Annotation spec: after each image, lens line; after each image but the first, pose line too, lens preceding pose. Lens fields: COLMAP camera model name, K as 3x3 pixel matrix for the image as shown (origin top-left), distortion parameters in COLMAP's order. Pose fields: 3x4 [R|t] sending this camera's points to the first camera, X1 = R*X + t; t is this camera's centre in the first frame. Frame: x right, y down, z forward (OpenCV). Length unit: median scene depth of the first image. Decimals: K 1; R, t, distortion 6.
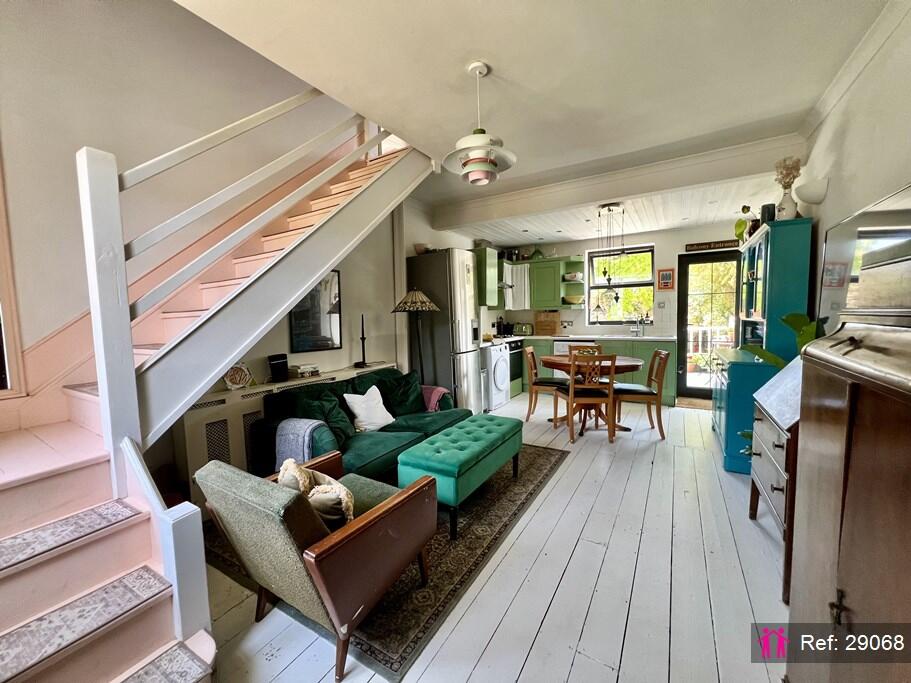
lens RADIAL K [[365.4, 0, 453.3], [0, 365.4, 341.9], [0, 0, 1]] dist [-0.000967, -0.000302]
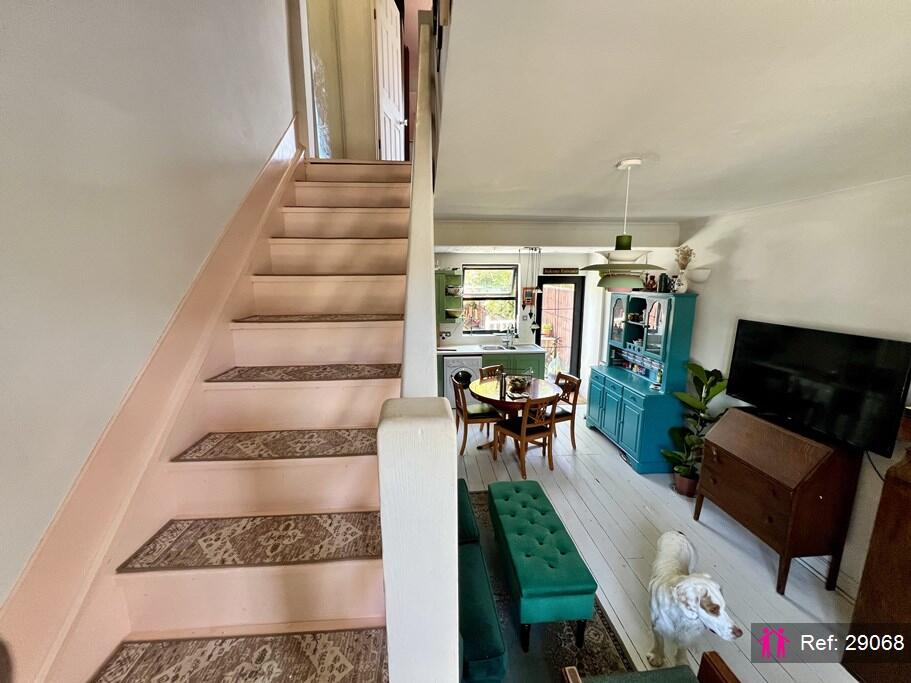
lens RADIAL K [[365.4, 0, 455.2], [0, 365.4, 345.5], [0, 0, 1]] dist [-0.000967, -0.000302]
pose [[0.812672, -0.088292, 0.575993, -0.292223], [0.026319, 0.993007, 0.115082, -0.156244], [-0.582127, -0.078364, 0.809313, 0.183421]]
